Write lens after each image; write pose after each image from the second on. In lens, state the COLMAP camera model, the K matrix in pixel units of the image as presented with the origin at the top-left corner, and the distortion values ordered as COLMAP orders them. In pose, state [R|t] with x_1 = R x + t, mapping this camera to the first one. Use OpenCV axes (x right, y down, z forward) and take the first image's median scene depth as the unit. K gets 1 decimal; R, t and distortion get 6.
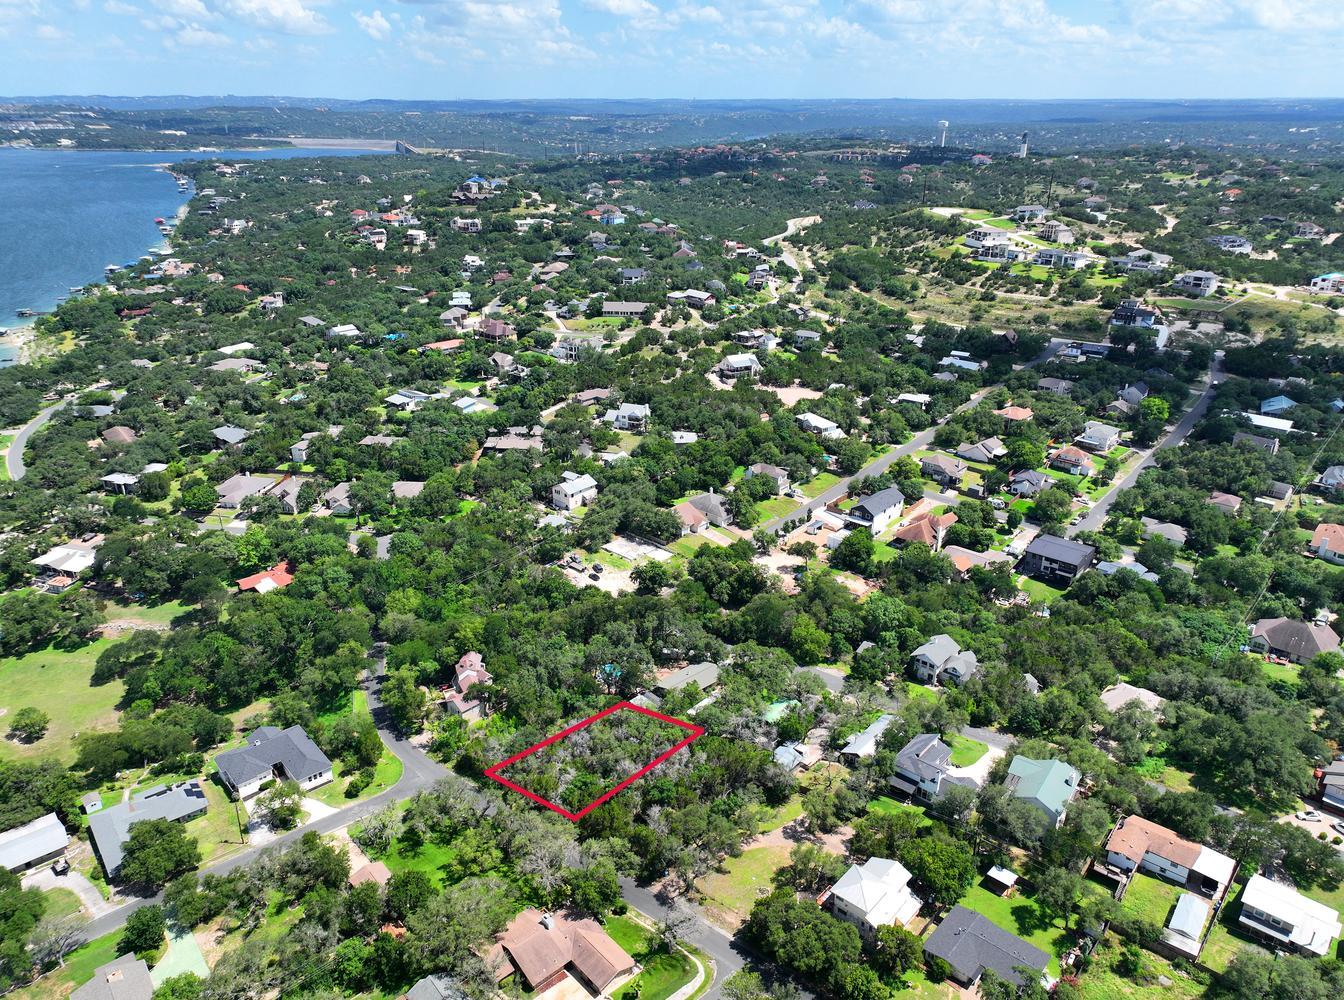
lens RADIAL K [[940.1, 0, 672.9], [0, 940.1, 508.5], [0, 0, 1]] dist [-0.001822, 0.021565]
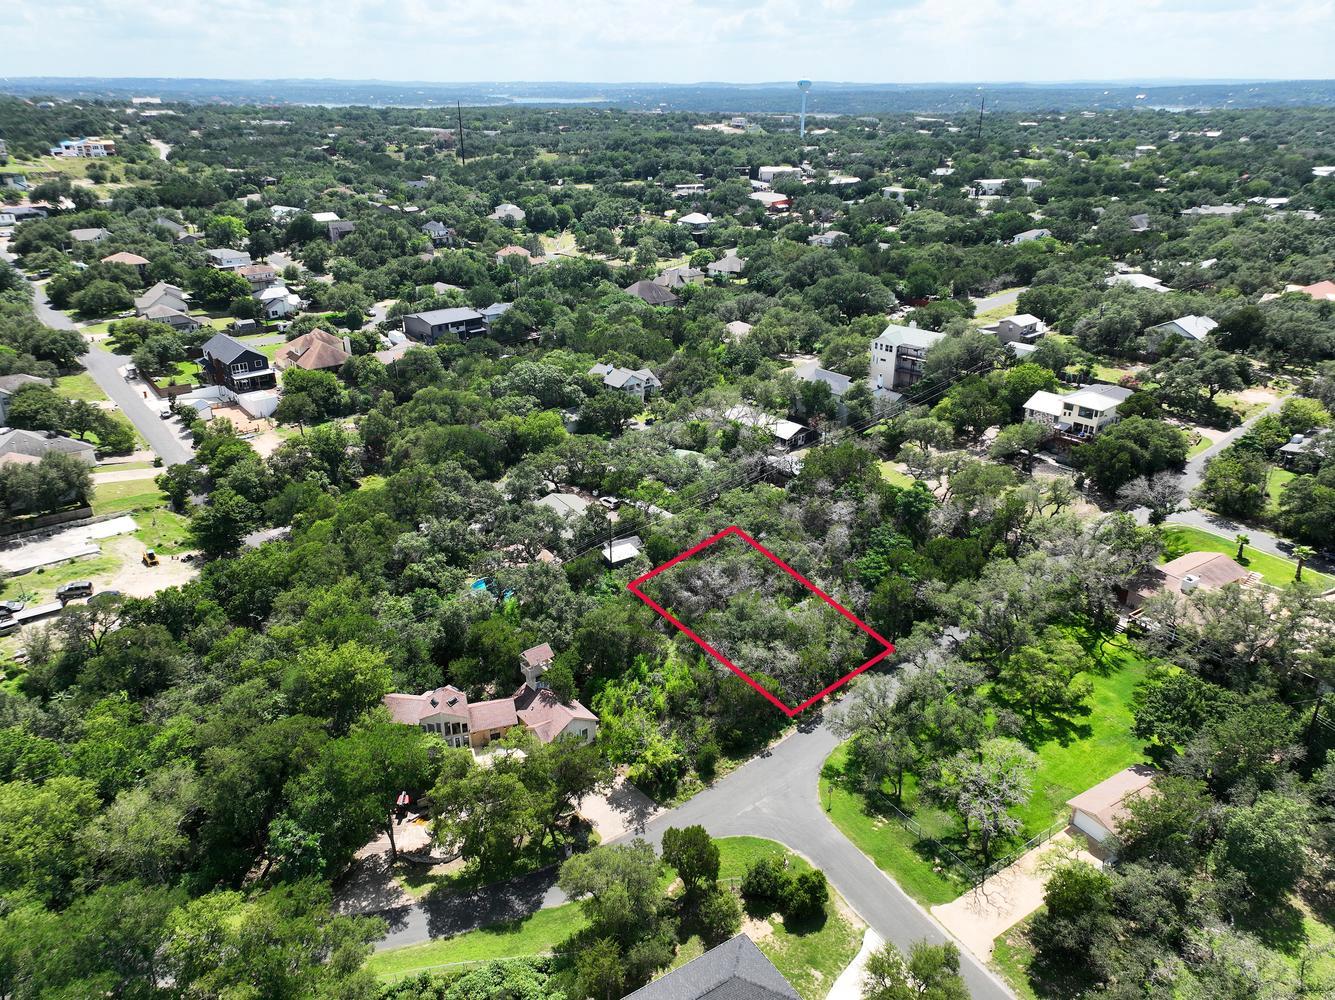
lens RADIAL K [[953.4, 0, 667.5], [0, 953.4, 500.0], [0, 0, 1]] dist [-0.002657, 0.026408]
pose [[0.152210, -0.401704, 0.903031, -0.388681], [0.394361, 0.862478, 0.317193, -0.008030], [-0.906262, 0.307840, 0.289694, 0.518655]]
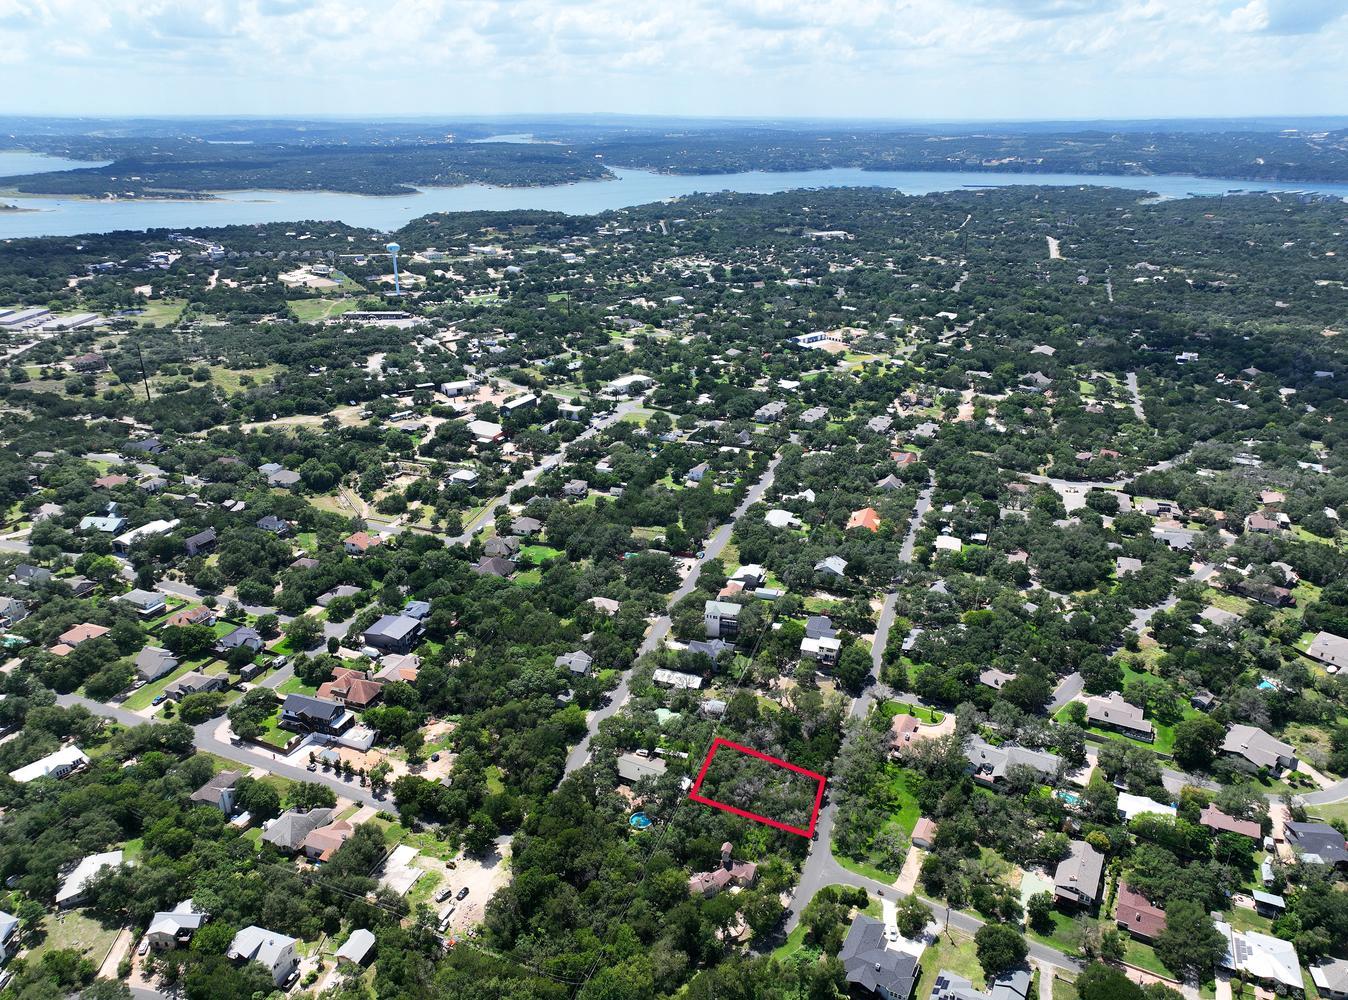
lens RADIAL K [[968.6, 0, 677.1], [0, 968.6, 496.8], [0, 0, 1]] dist [-0.001159, 0.025640]
pose [[-0.361628, -0.352976, 0.862921, -0.711538], [0.363994, 0.798654, 0.479228, -0.517789], [-0.858332, 0.487401, -0.160335, 0.686821]]
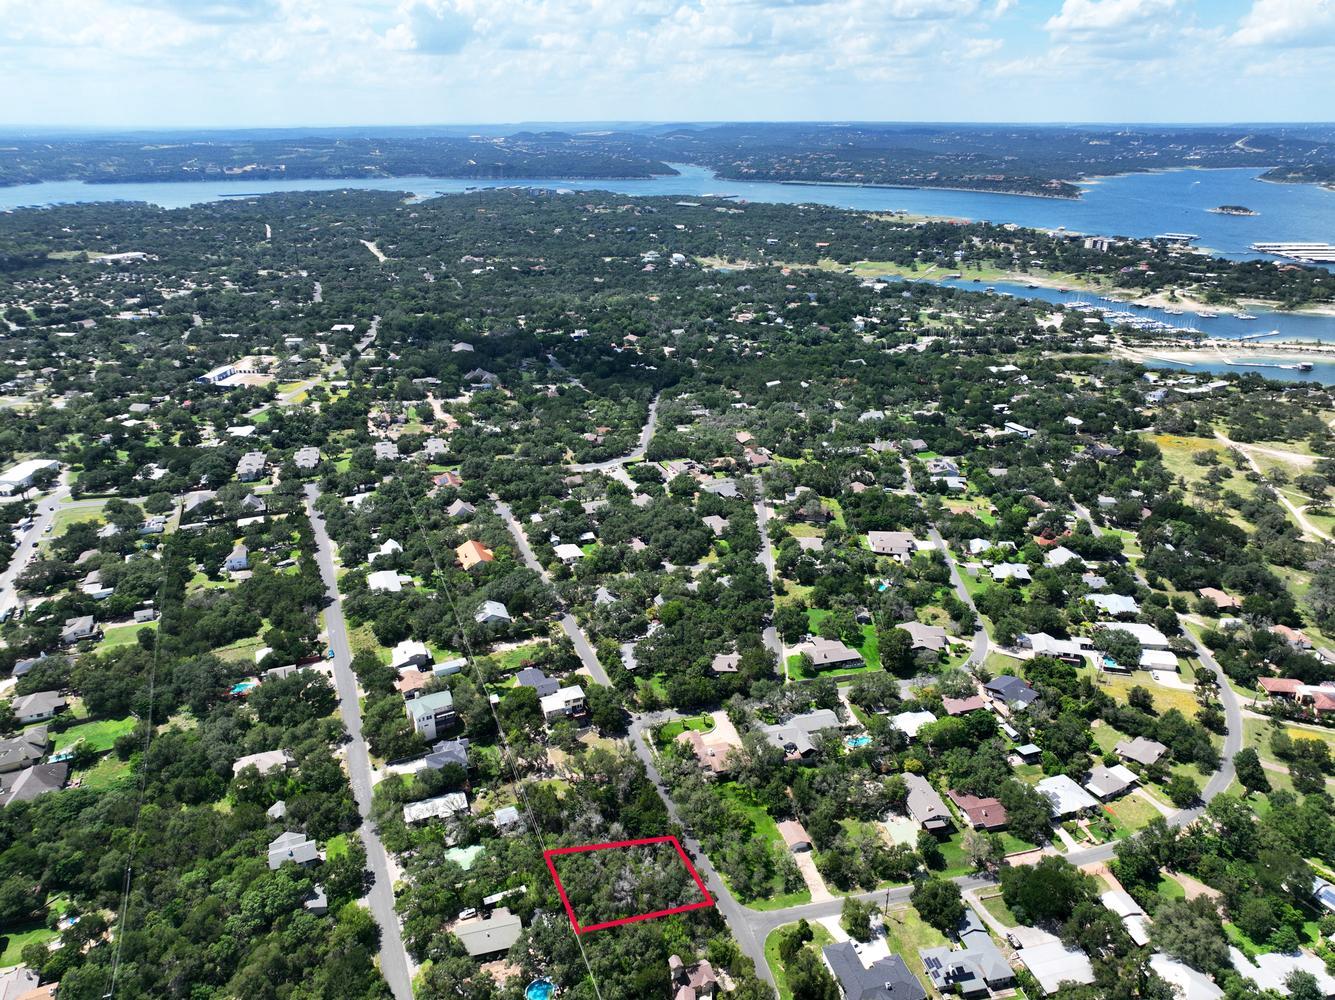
lens RADIAL K [[933.8, 0, 668.4], [0, 933.8, 508.4], [0, 0, 1]] dist [-0.001822, 0.021565]
pose [[-0.896178, -0.177694, 0.406559, -0.341504], [0.168994, 0.710536, 0.683067, -0.568099], [-0.410252, 0.680855, -0.606737, 0.850351]]
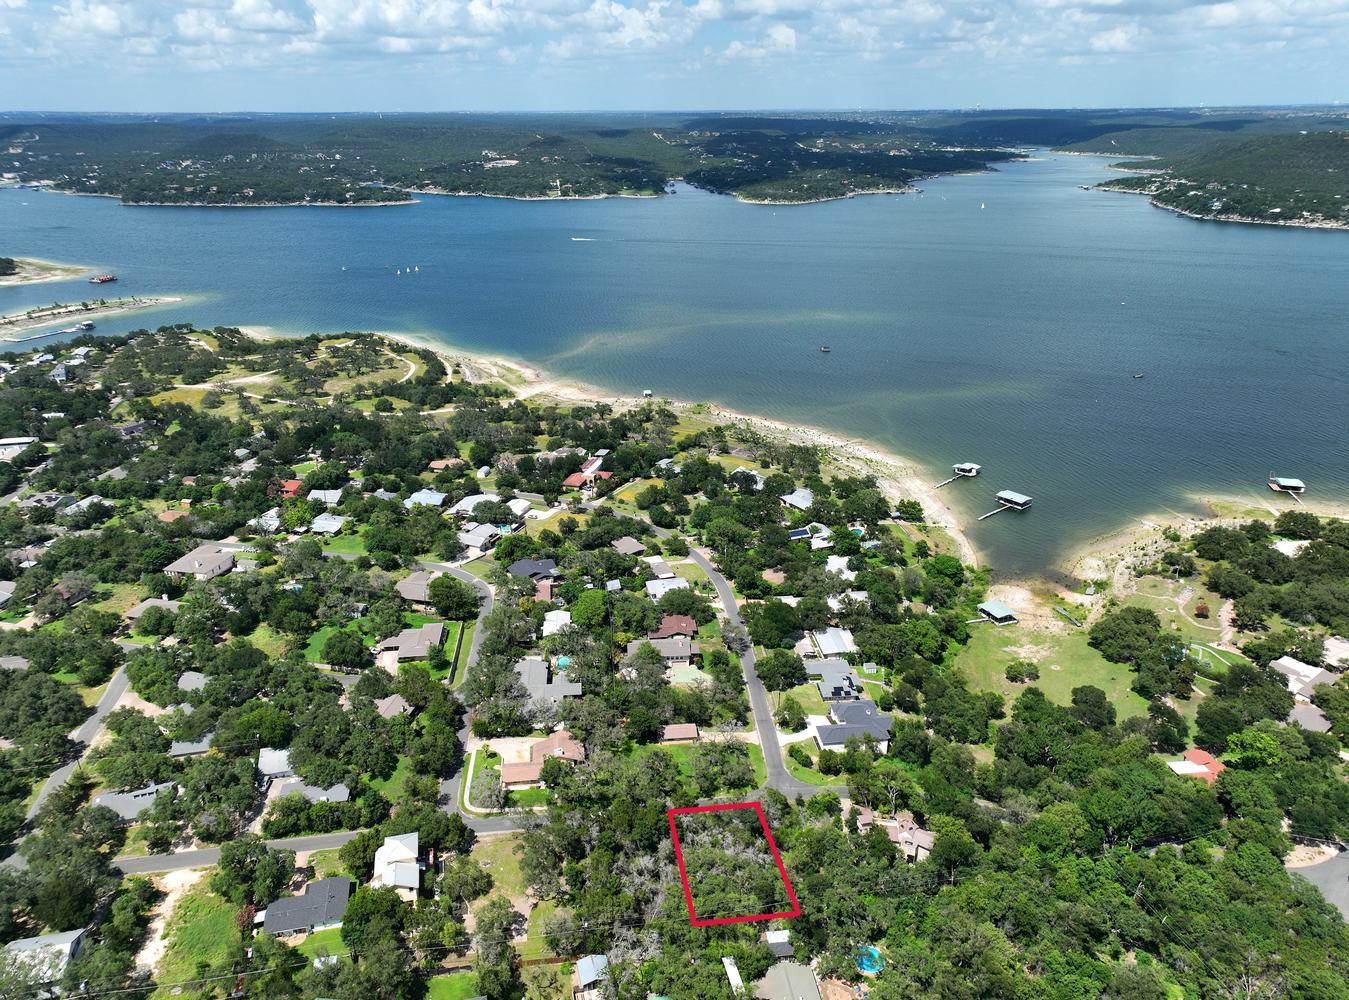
lens RADIAL K [[969.4, 0, 677.6], [0, 969.4, 496.8], [0, 0, 1]] dist [-0.001159, 0.025640]
pose [[-0.576675, 0.304616, -0.758060, 0.393013], [-0.318034, 0.770991, 0.551749, -0.390966], [0.752529, 0.559269, -0.347734, 0.674859]]
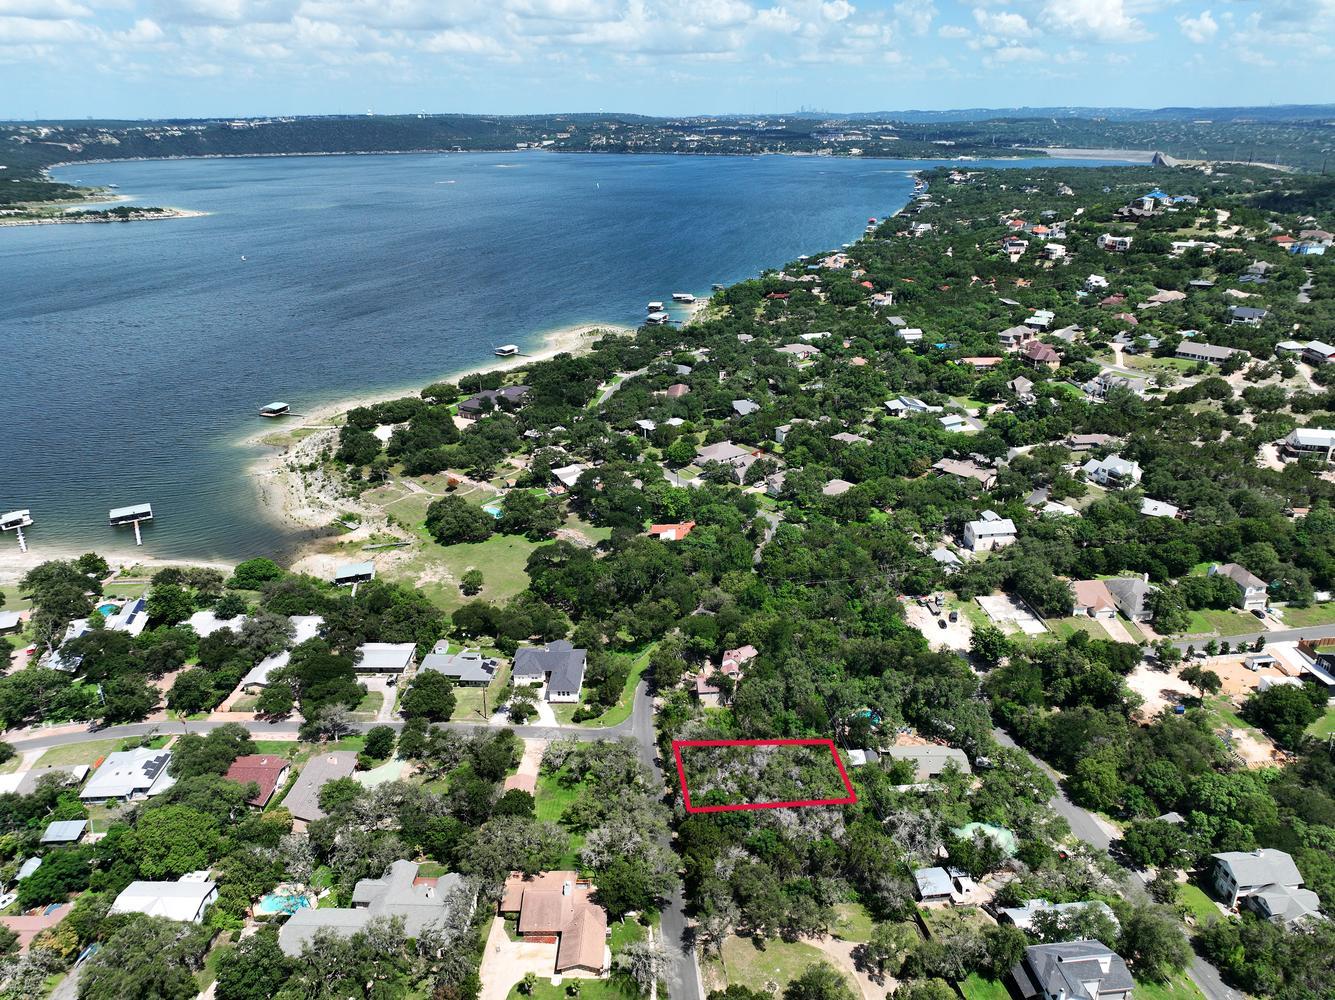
lens RADIAL K [[930.6, 0, 679.8], [0, 930.6, 499.5], [0, 0, 1]] dist [0.011020, 0.005307]
pose [[0.742811, 0.246715, -0.622385, 0.230164], [-0.256014, 0.963646, 0.076441, -0.042510], [0.618618, 0.102558, 0.778969, 0.099760]]
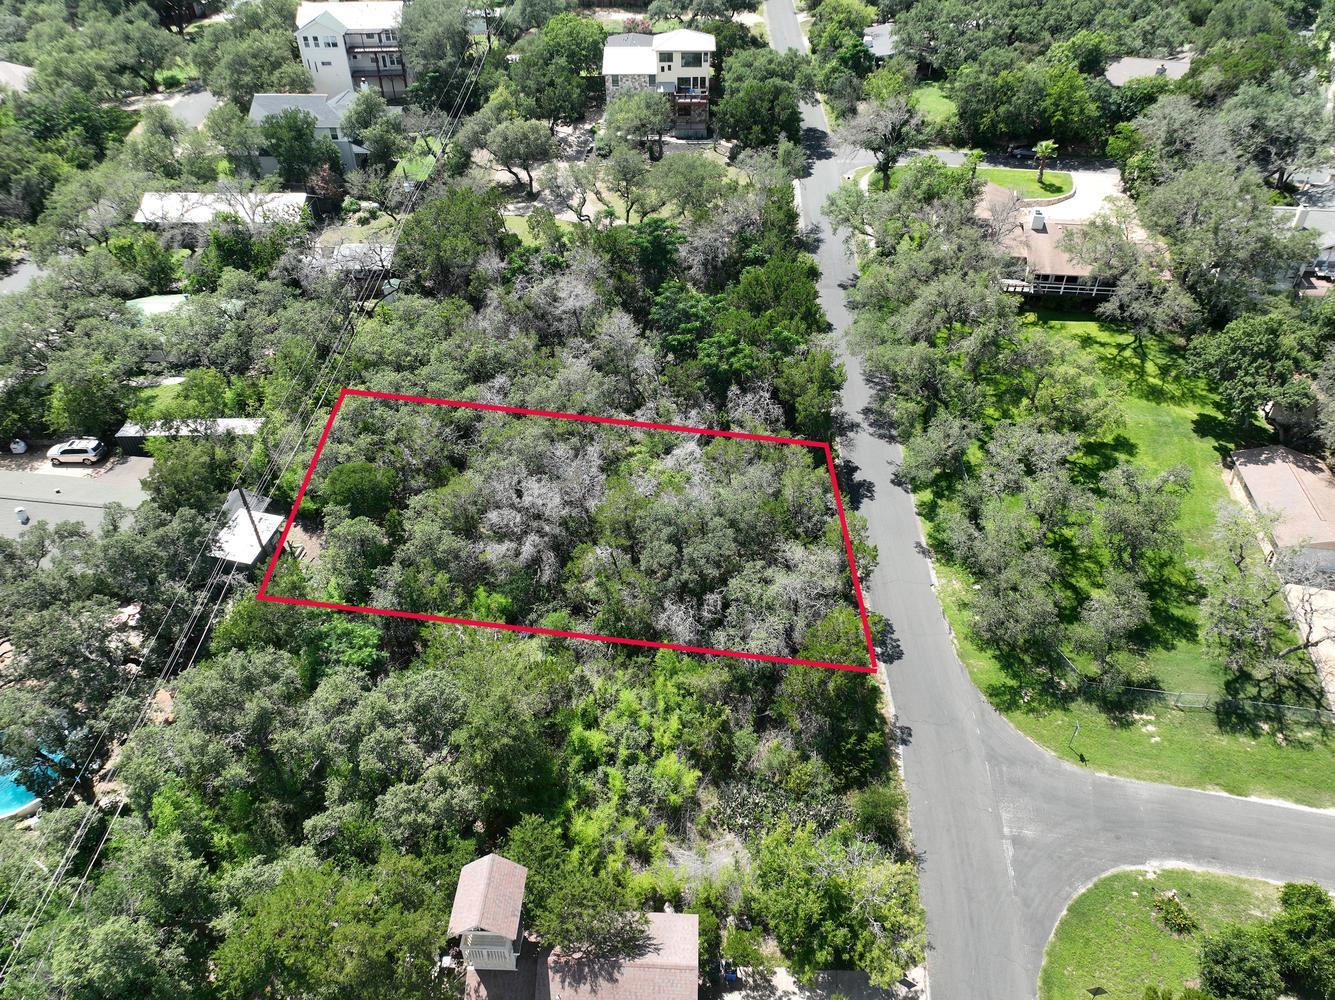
lens RADIAL K [[933.8, 0, 668.4], [0, 933.8, 508.4], [0, 0, 1]] dist [-0.001822, 0.021565]
pose [[-0.638202, -0.484359, 0.598410, -0.192008], [0.308207, 0.551538, 0.775122, 0.009957], [-0.705483, 0.679119, -0.202710, 0.639673]]
